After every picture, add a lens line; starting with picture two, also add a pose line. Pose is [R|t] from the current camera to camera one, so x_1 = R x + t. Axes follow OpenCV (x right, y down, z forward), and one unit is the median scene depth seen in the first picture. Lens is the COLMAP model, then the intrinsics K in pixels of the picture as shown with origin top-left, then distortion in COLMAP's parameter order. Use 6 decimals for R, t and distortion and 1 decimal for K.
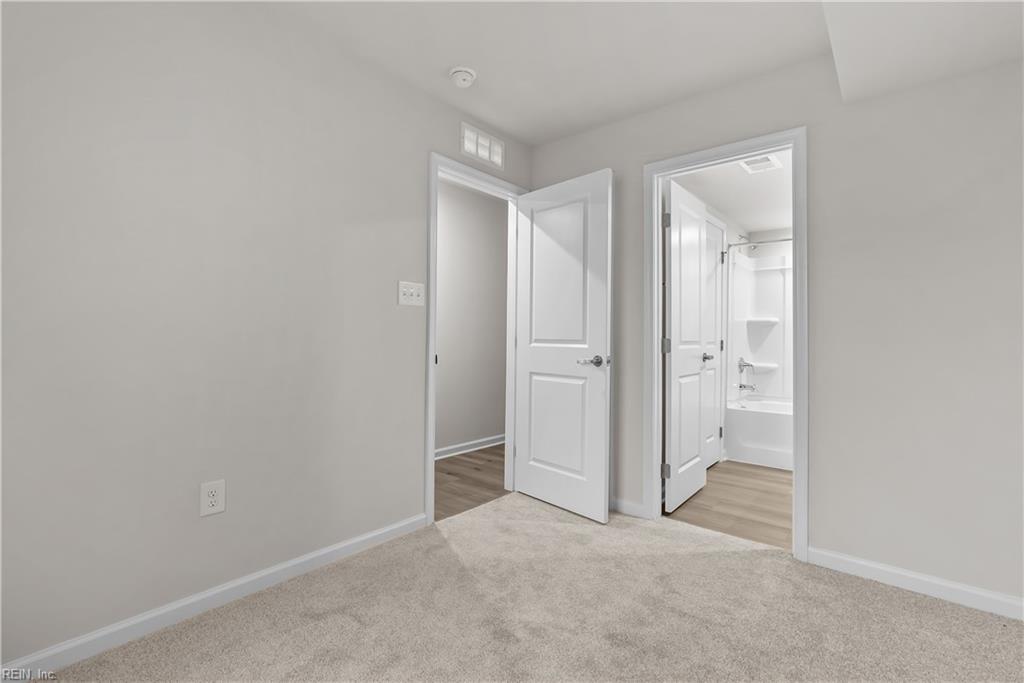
lens RADIAL K [[468.7, 0, 513.6], [0, 468.7, 336.9], [0, 0, 1]] dist [0.000692, -0.000125]
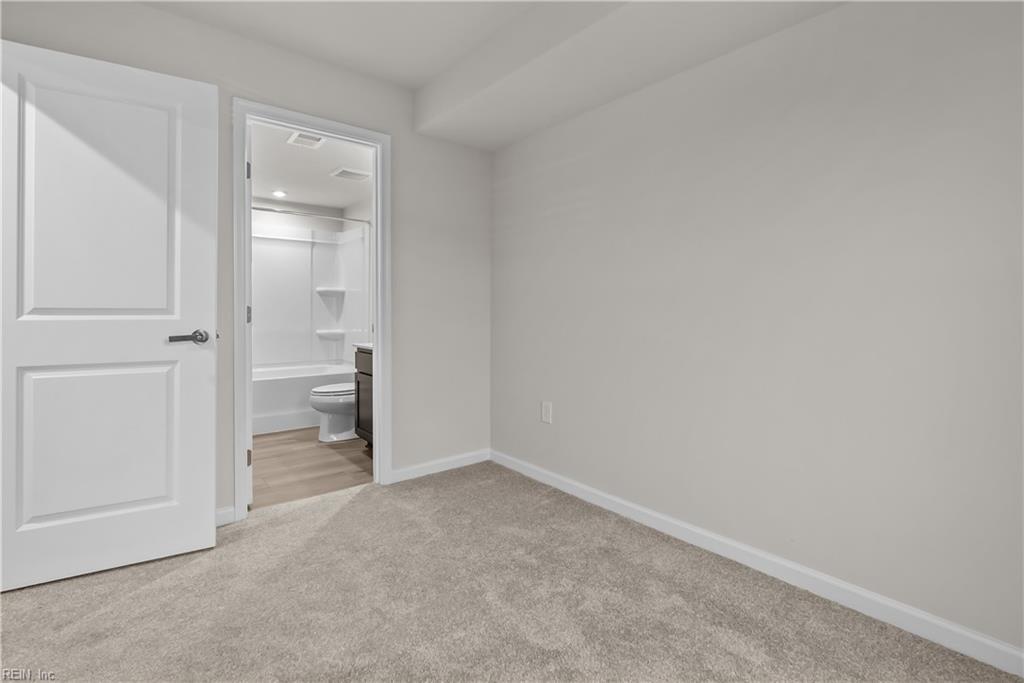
lens RADIAL K [[478.1, 0, 514.6], [0, 478.1, 313.8], [0, 0, 1]] dist [-0.000713, -0.000196]
pose [[0.183680, -0.015358, 0.982866, -0.481495], [0.001346, 0.999881, 0.015373, 0.003979], [-0.982985, -0.001501, 0.183679, 0.371072]]
